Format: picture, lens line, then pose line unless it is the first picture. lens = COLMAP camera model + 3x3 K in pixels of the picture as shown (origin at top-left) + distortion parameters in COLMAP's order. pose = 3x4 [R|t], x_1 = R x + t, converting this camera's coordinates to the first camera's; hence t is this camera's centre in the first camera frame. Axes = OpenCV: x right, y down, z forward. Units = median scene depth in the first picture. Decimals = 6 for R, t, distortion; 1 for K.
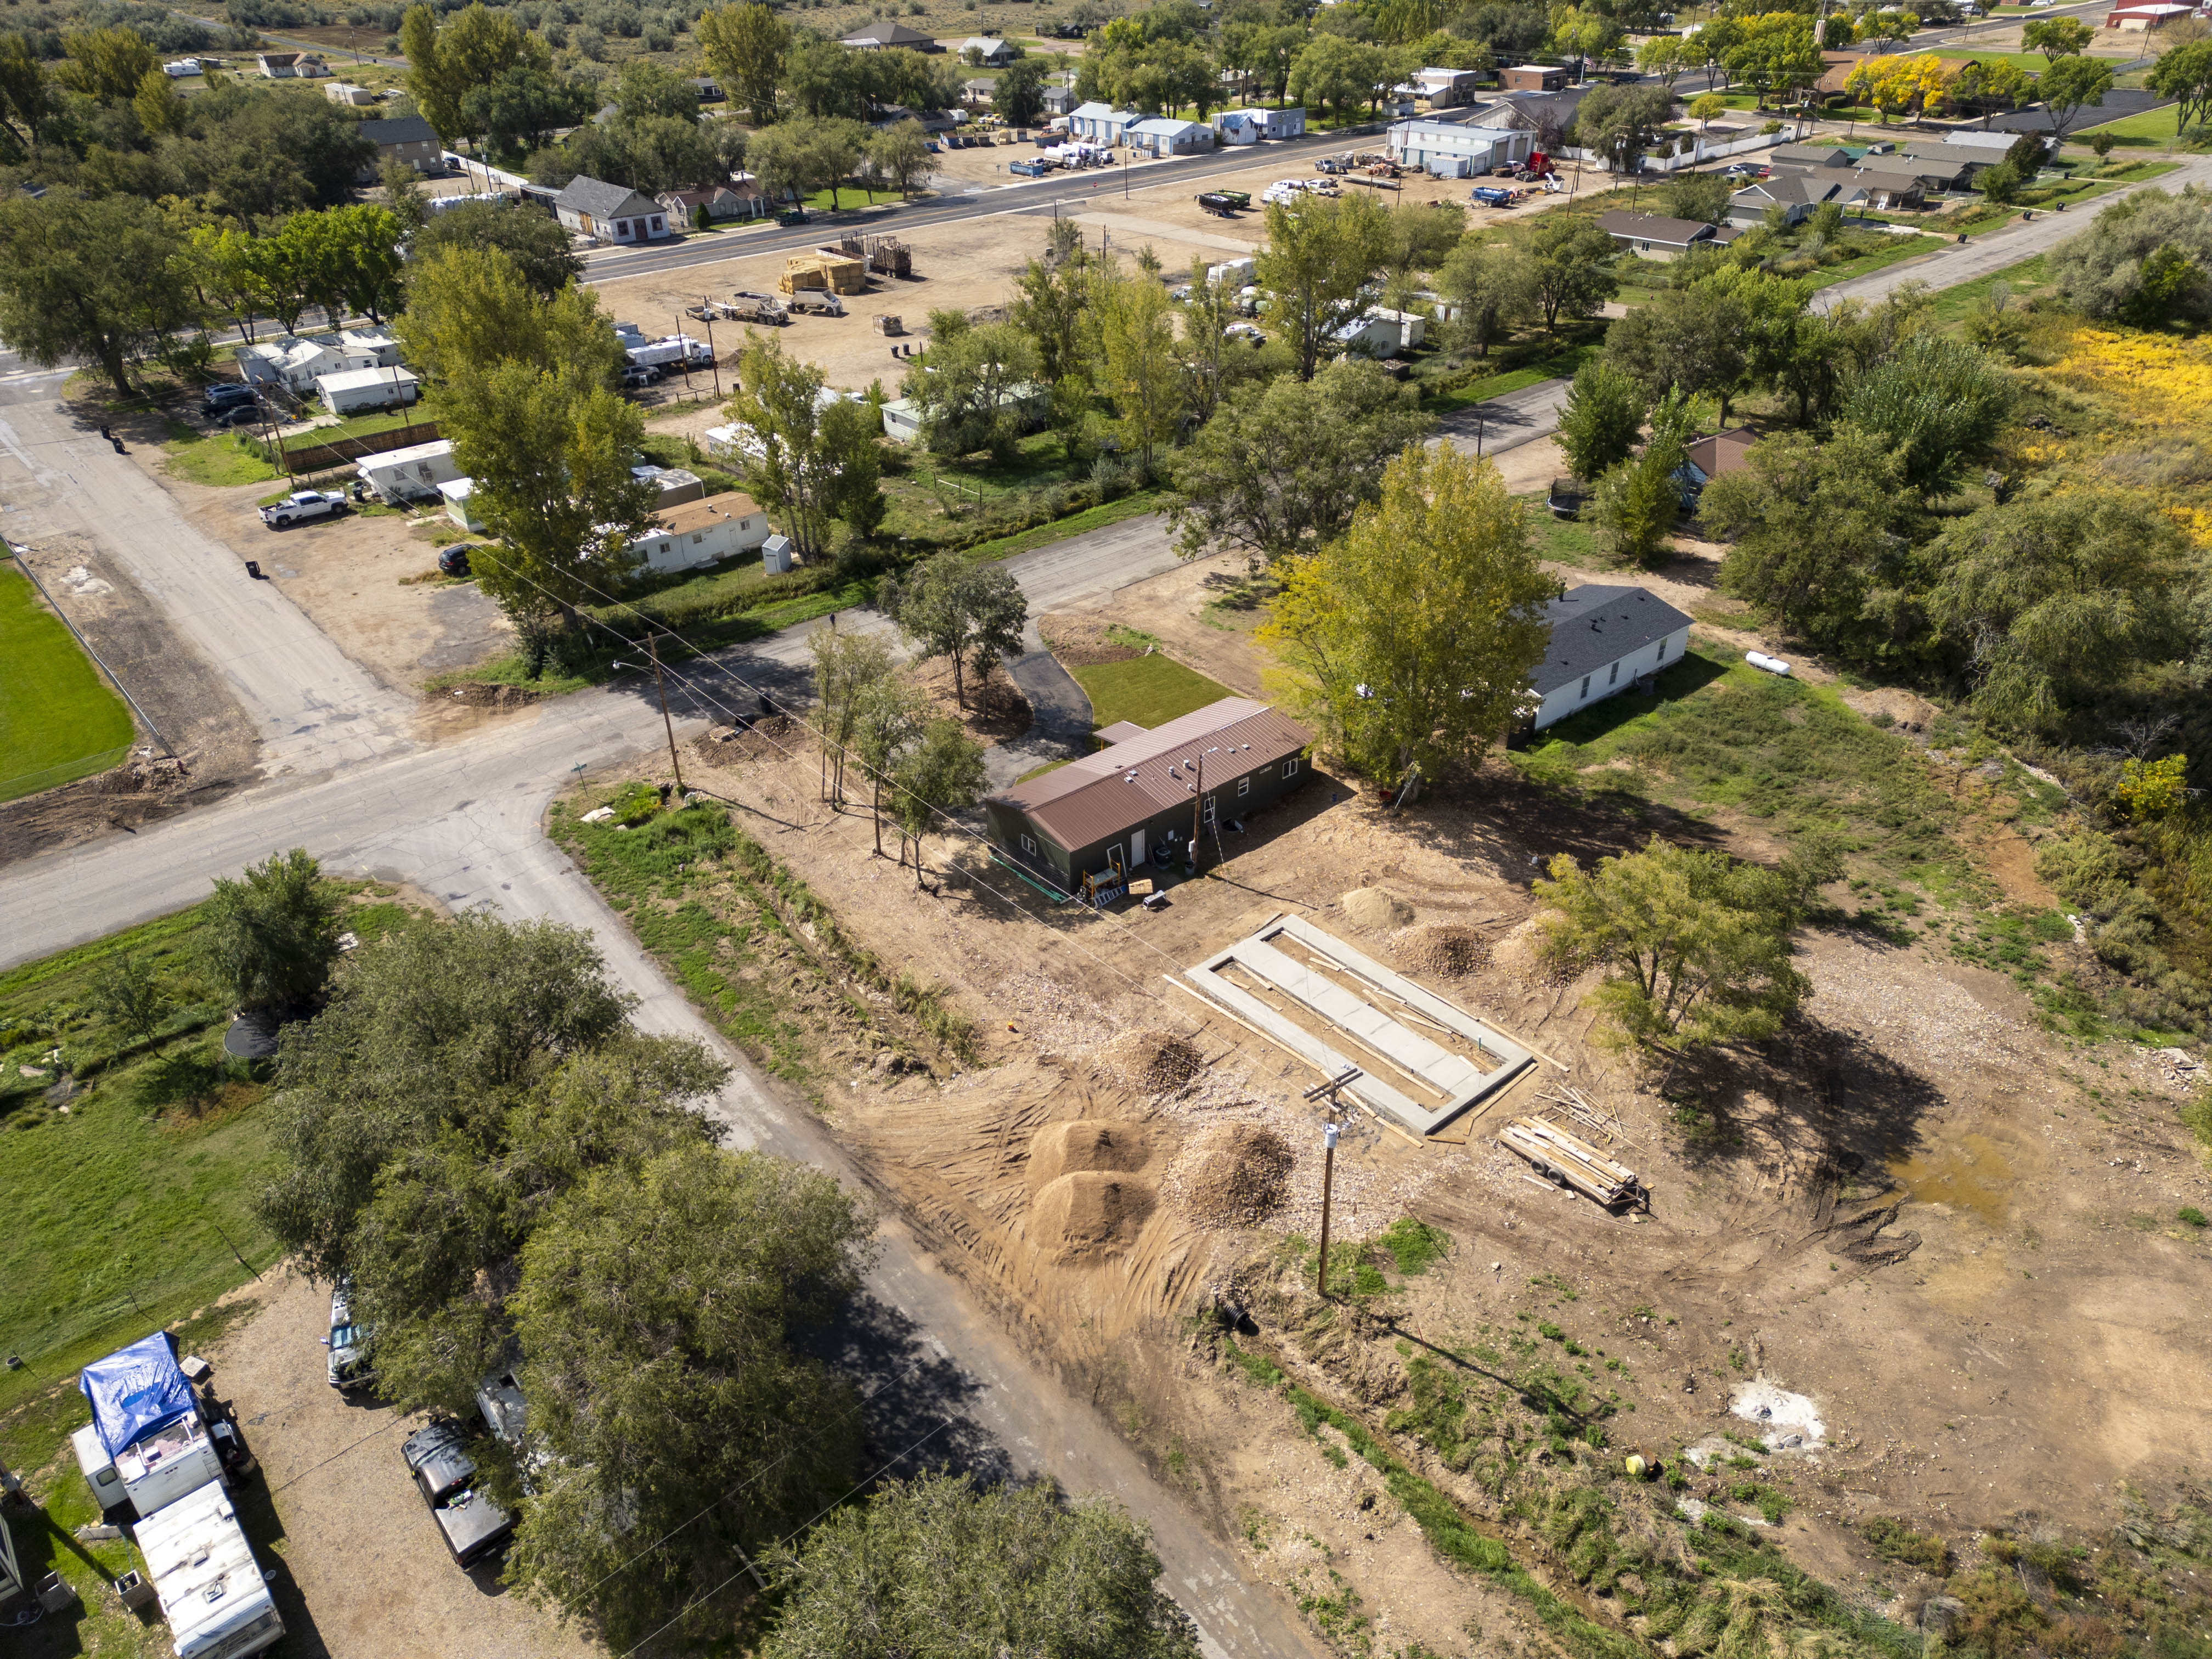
lens RADIAL K [[1539.5, 0, 1111.8], [0, 1539.5, 832.6], [0, 0, 1]] dist [0.072765, -0.060836]
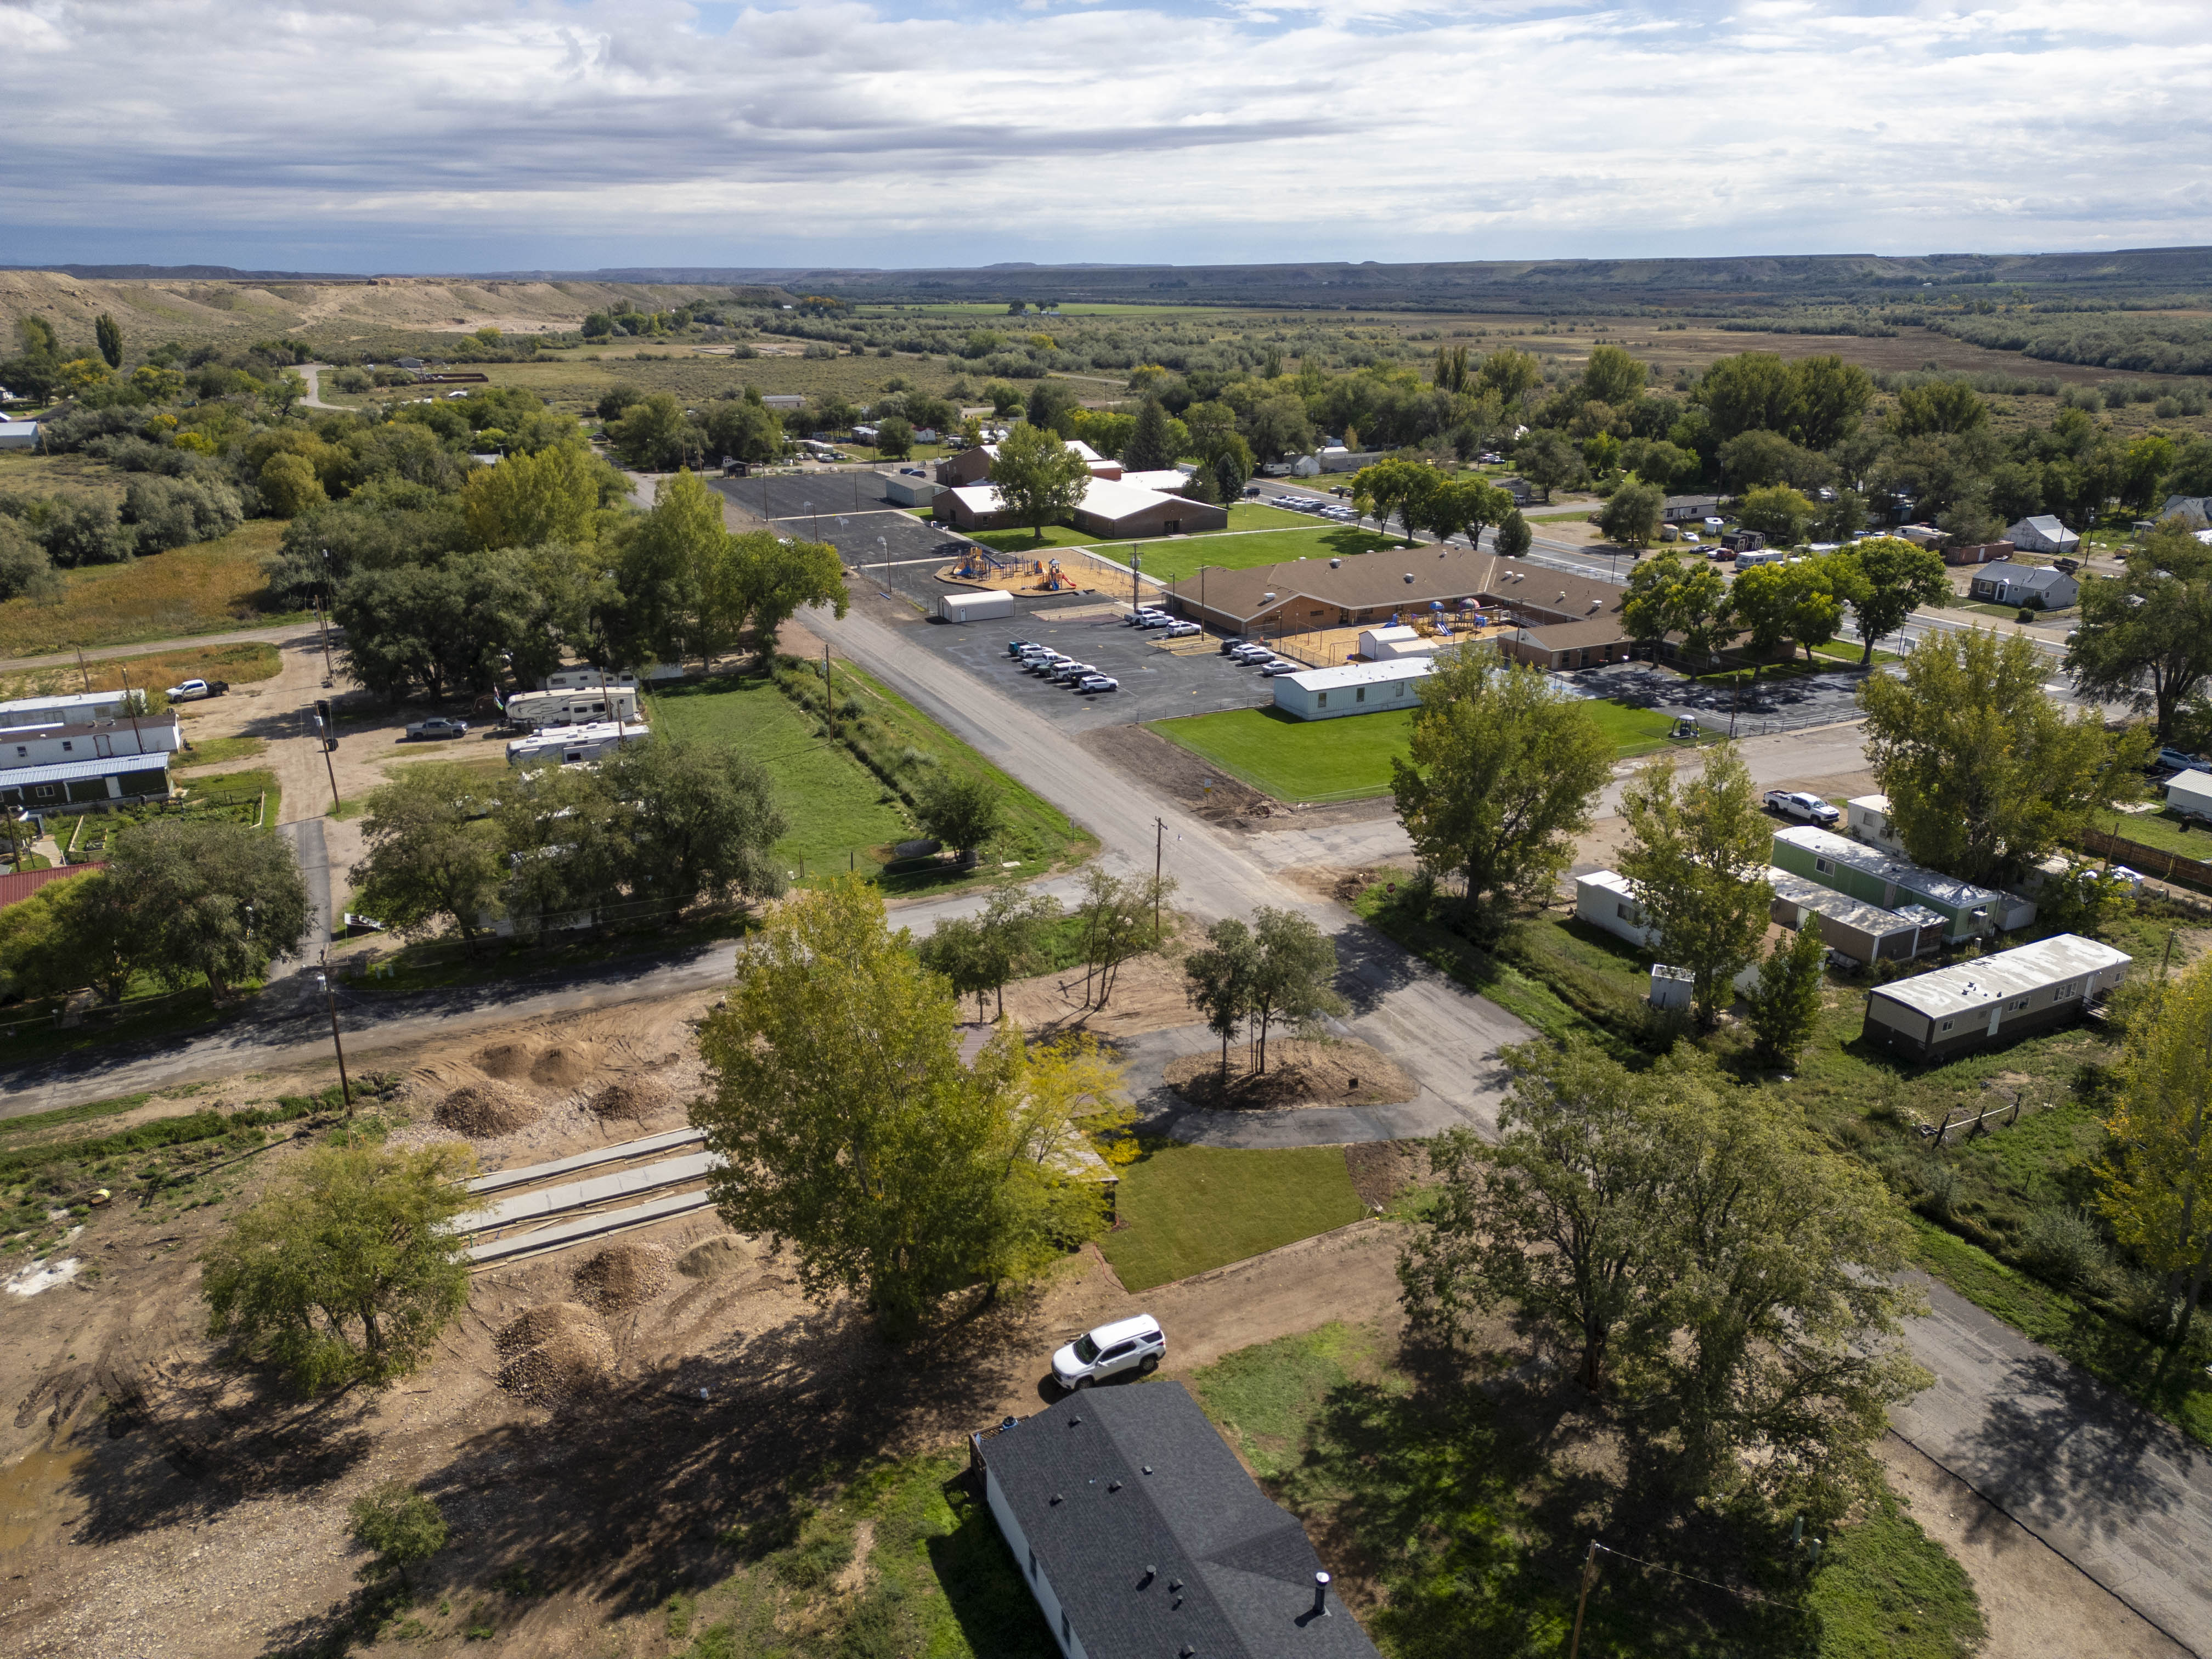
lens RADIAL K [[1528.9, 0, 1109.6], [0, 1528.9, 852.0], [0, 0, 1]] dist [0.074809, -0.064777]
pose [[-0.264508, 0.357456, -0.895690, 0.779054], [-0.497580, 0.745013, 0.444264, -0.604617], [0.826105, 0.563189, -0.019199, 0.968365]]
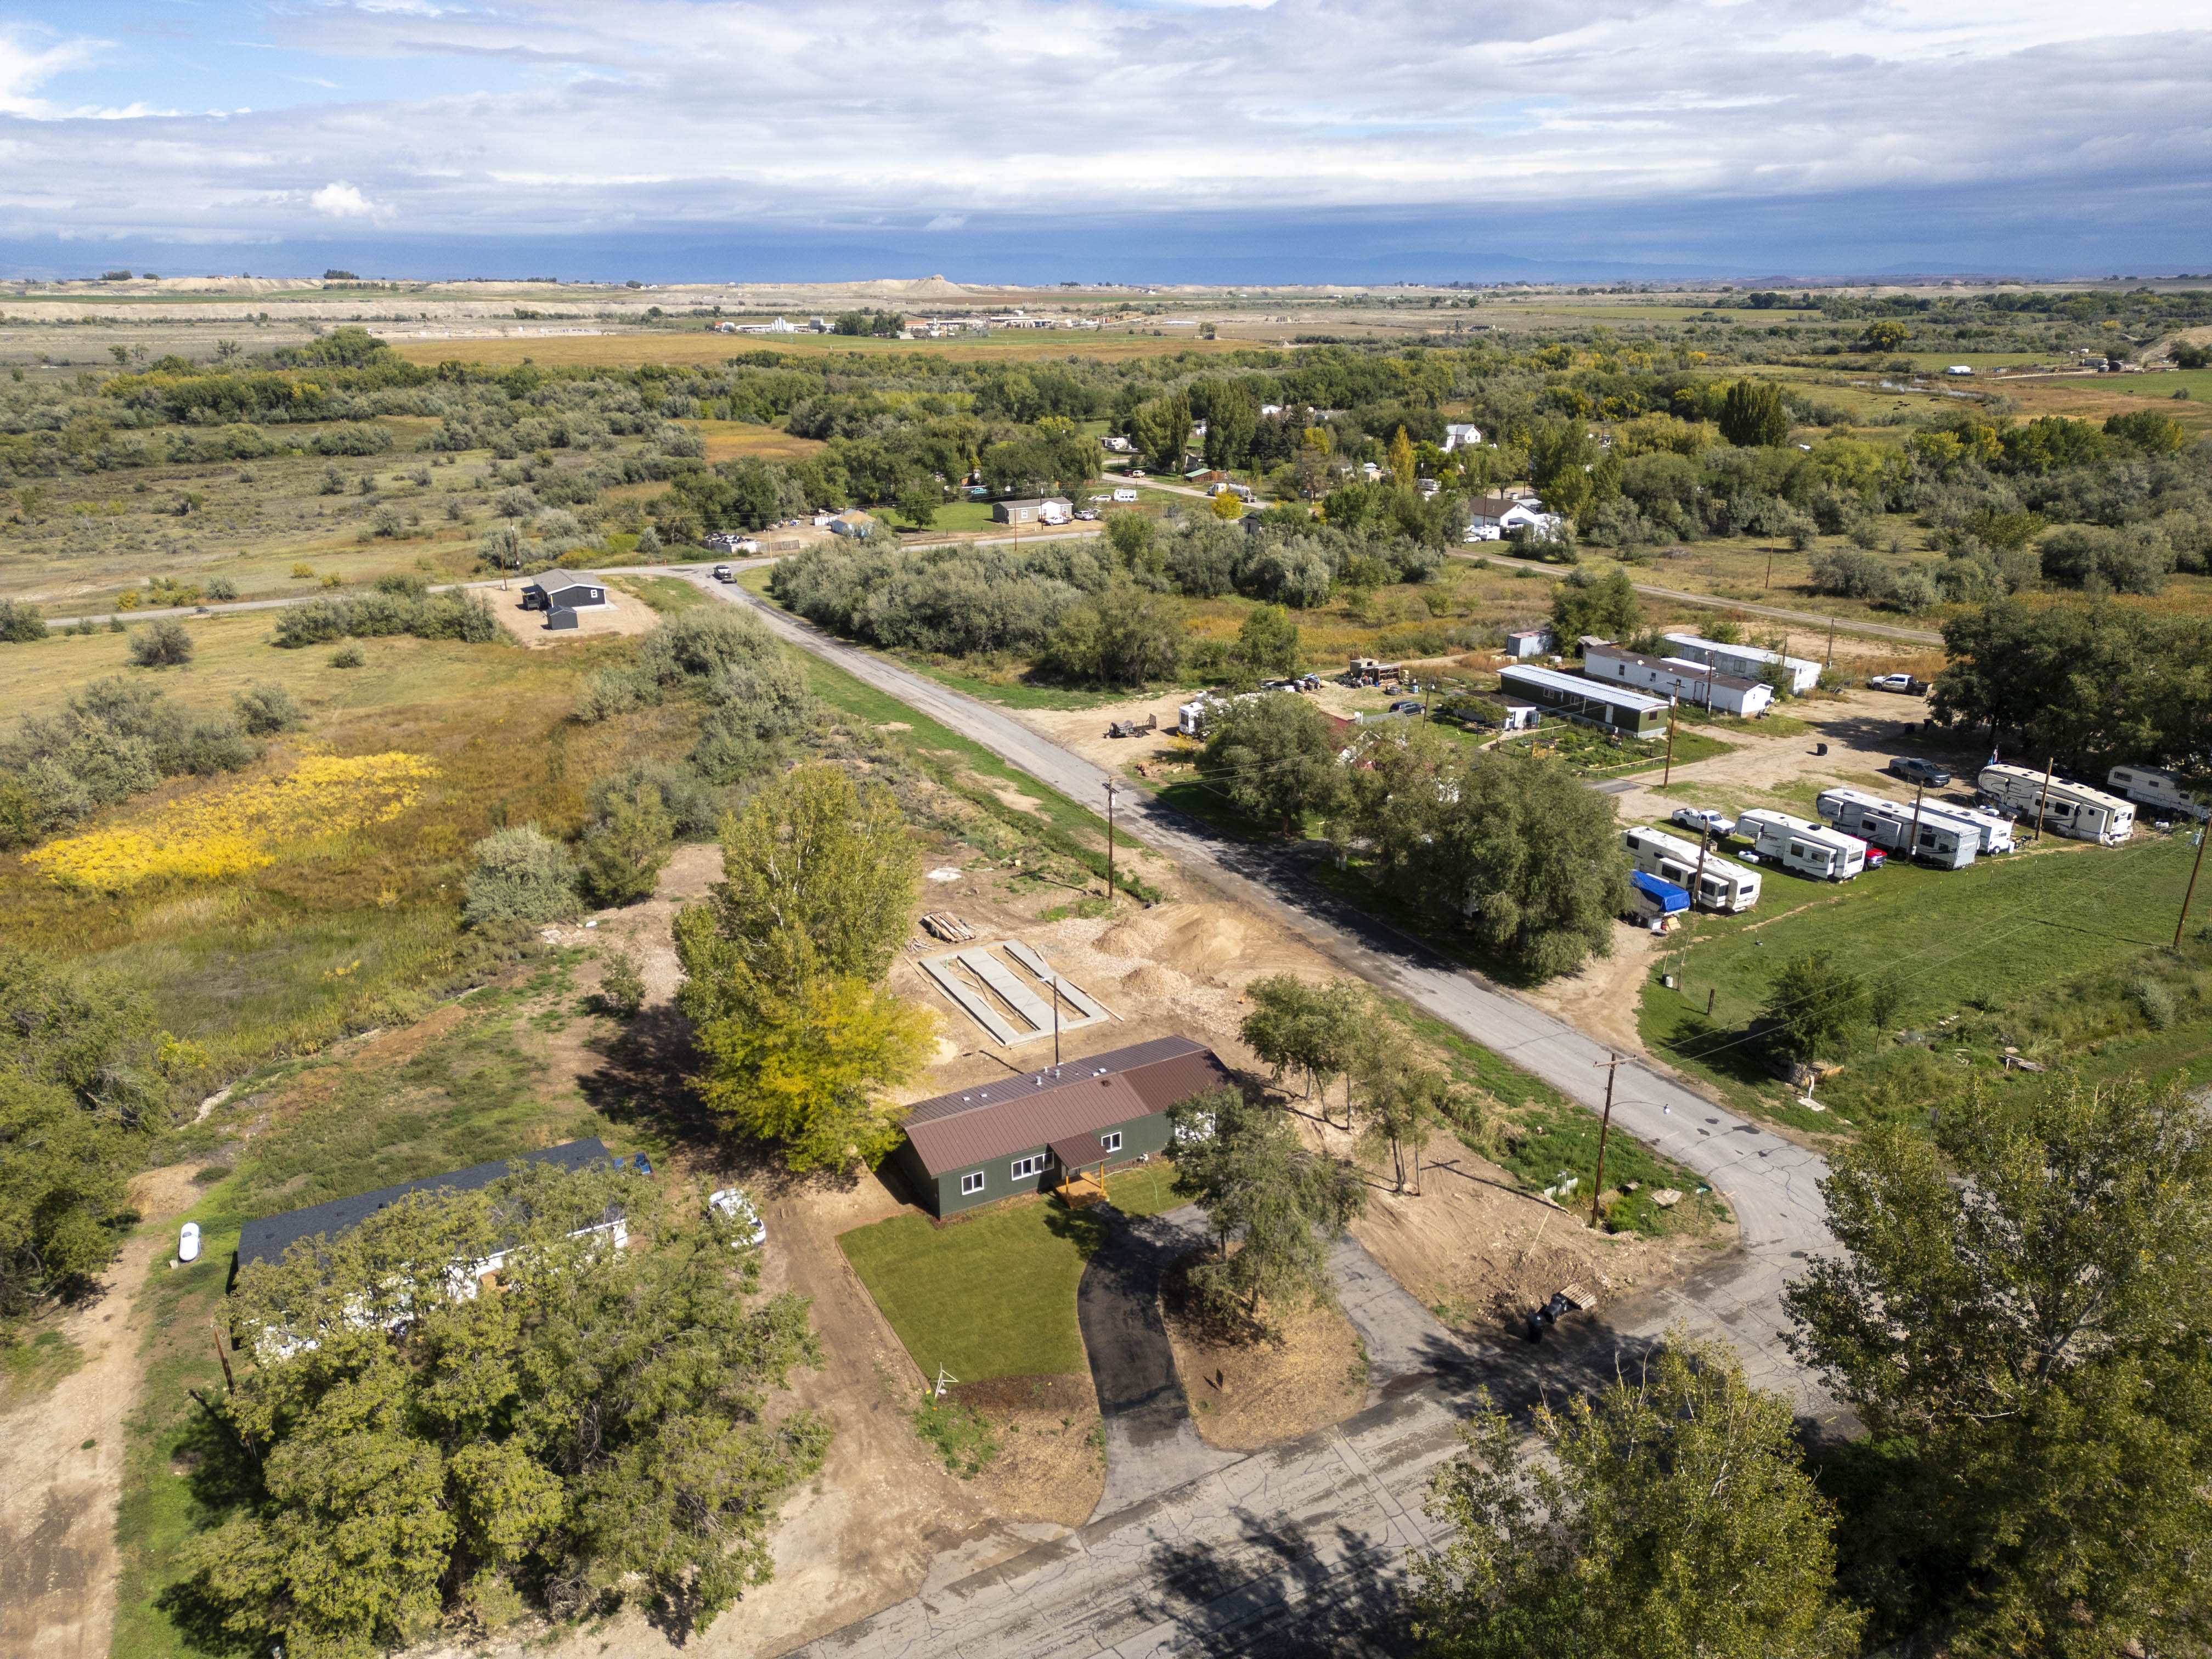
lens RADIAL K [[1528.9, 0, 1109.6], [0, 1528.9, 852.0], [0, 0, 1]] dist [0.074809, -0.064777]
pose [[-0.976477, -0.048100, 0.210186, -0.190824], [0.134961, 0.623885, 0.769775, -0.864475], [-0.168158, 0.780035, -0.602718, 1.422820]]
